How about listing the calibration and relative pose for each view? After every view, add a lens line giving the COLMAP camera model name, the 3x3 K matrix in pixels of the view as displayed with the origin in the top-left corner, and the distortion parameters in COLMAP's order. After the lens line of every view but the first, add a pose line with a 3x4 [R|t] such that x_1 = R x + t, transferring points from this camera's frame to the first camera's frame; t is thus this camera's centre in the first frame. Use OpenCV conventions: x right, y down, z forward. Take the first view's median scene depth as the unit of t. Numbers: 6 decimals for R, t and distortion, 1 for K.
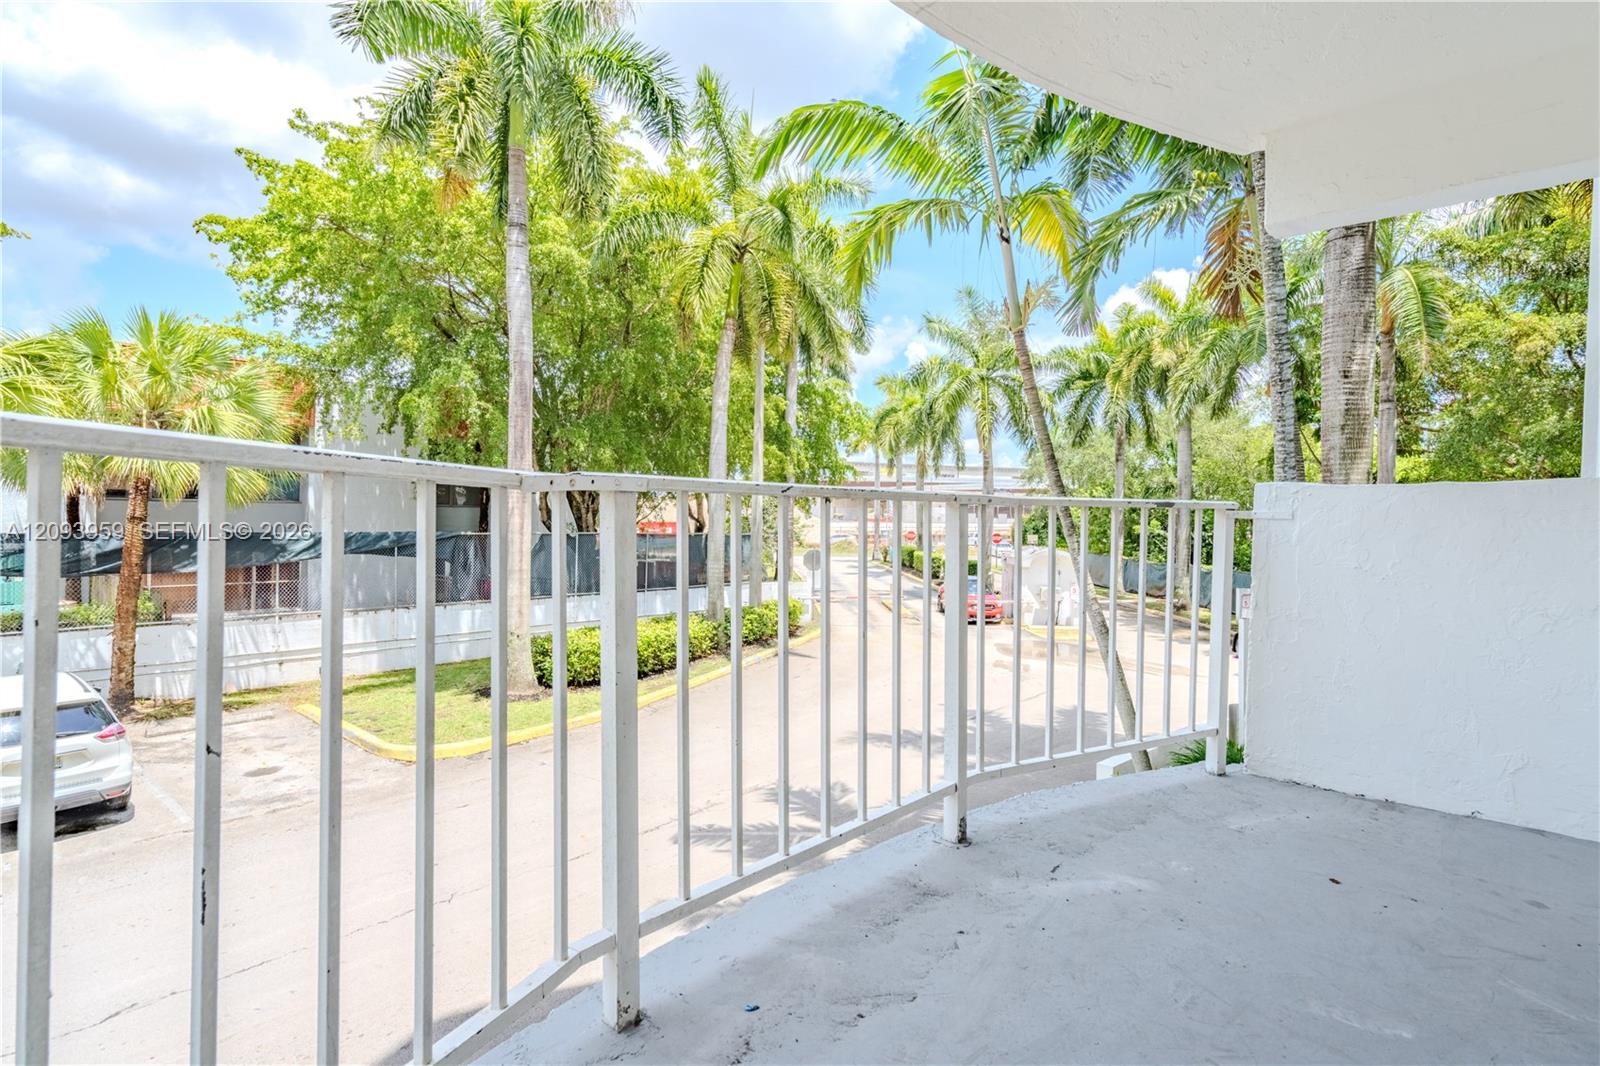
lens RADIAL K [[814.7, 0, 804.3], [0, 814.7, 516.9], [0, 0, 1]] dist [0.002267, 0.001778]
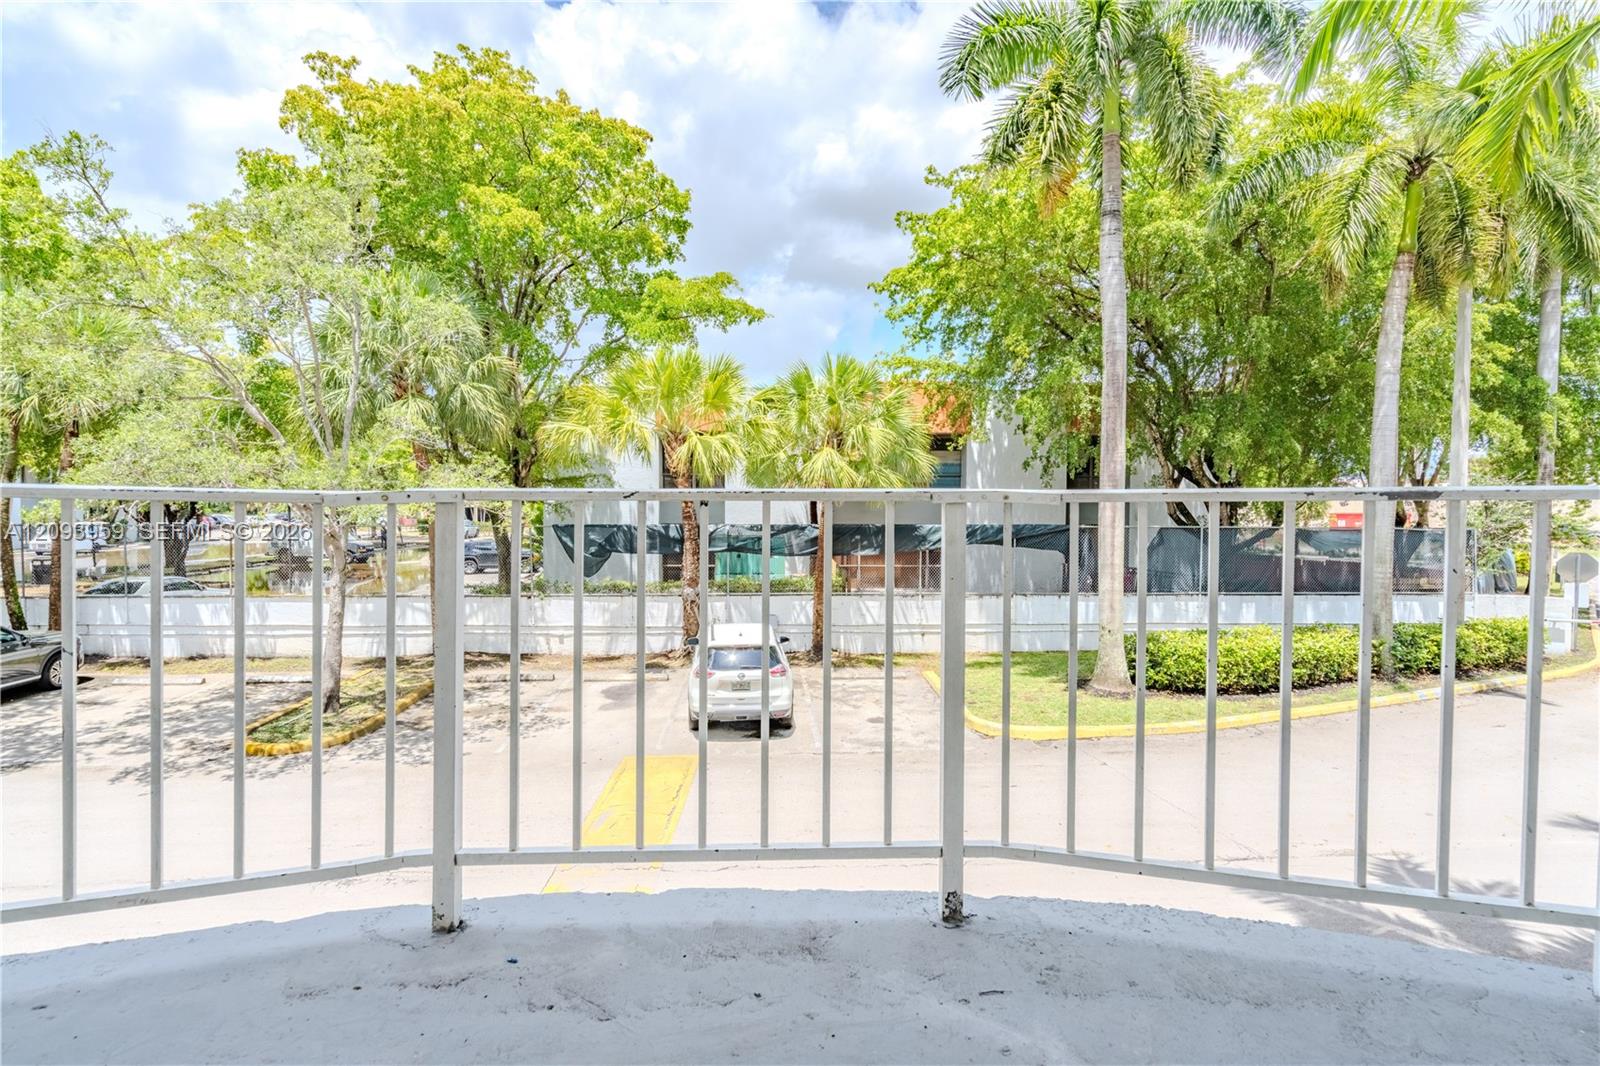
lens RADIAL K [[814.7, 0, 804.3], [0, 814.7, 516.9], [0, 0, 1]] dist [0.002267, 0.001778]
pose [[0.693721, -0.001577, -0.720242, 0.097128], [0.008433, 0.999947, 0.005933, -0.001150], [0.720195, -0.010189, 0.693697, 0.048916]]
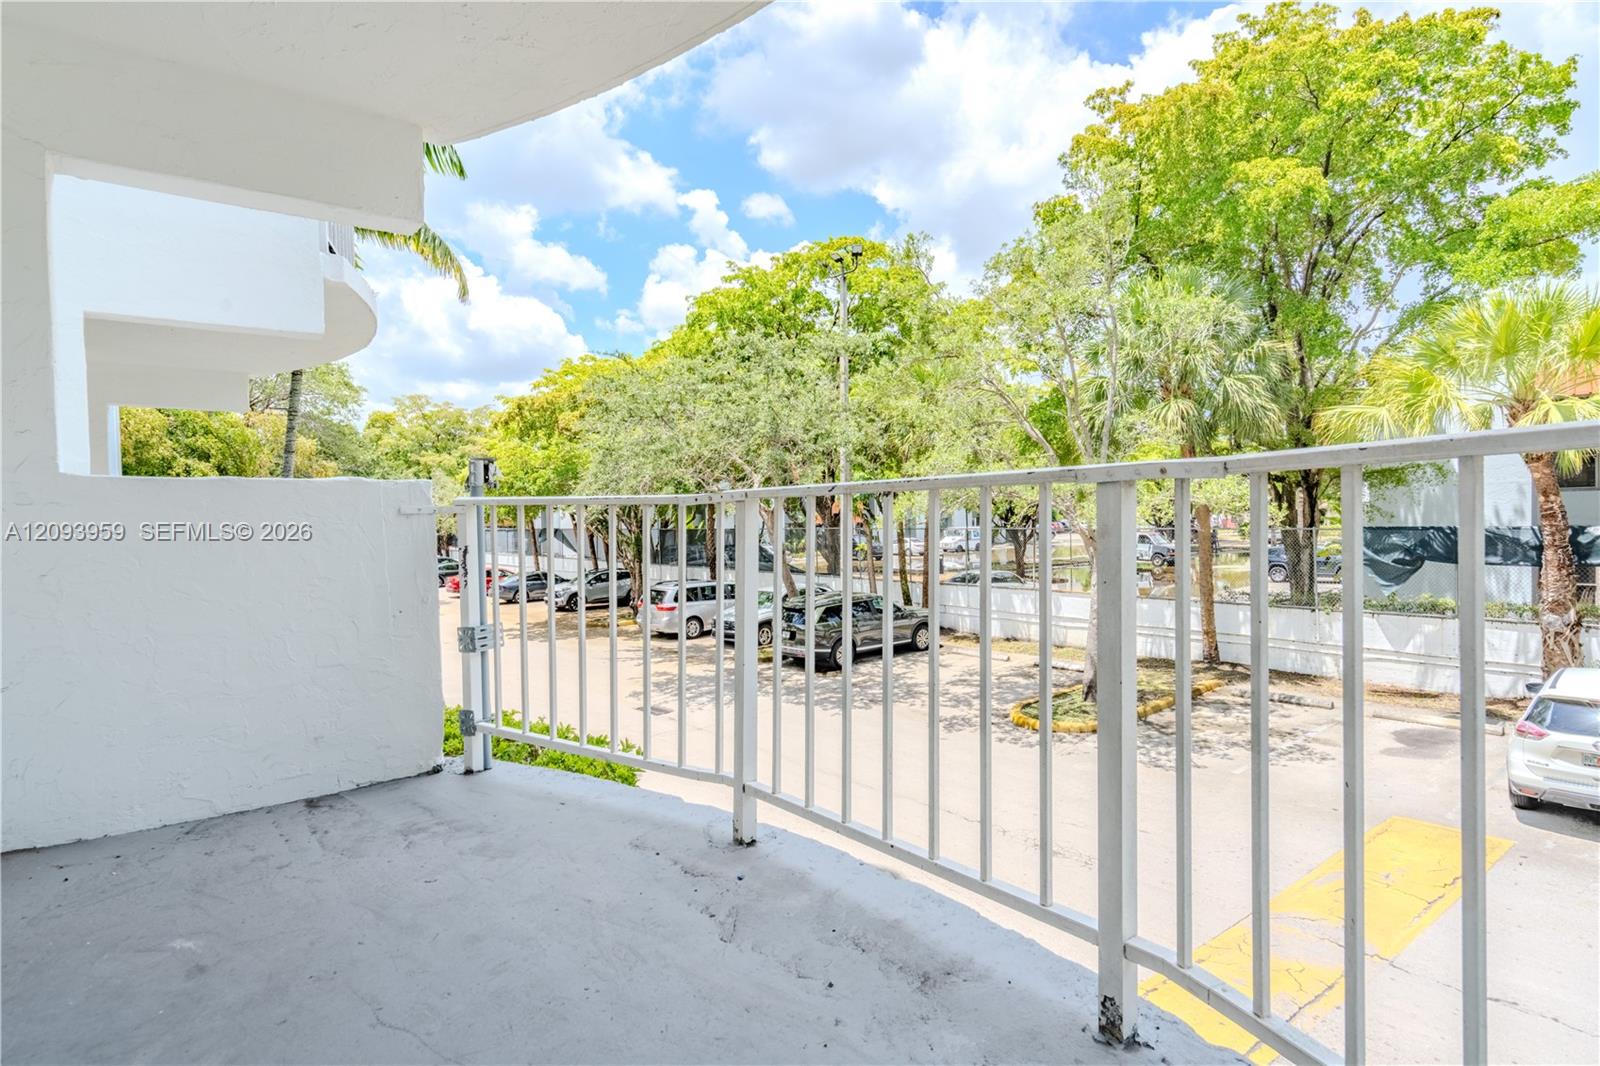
lens RADIAL K [[835.3, 0, 804.2], [0, 835.3, 520.4], [0, 0, 1]] dist [-0.000628, 0.001452]
pose [[-0.172184, -0.005334, -0.985050, 0.122148], [0.019679, 0.999767, -0.008854, 0.002131], [0.984868, -0.020910, -0.172039, 0.128434]]
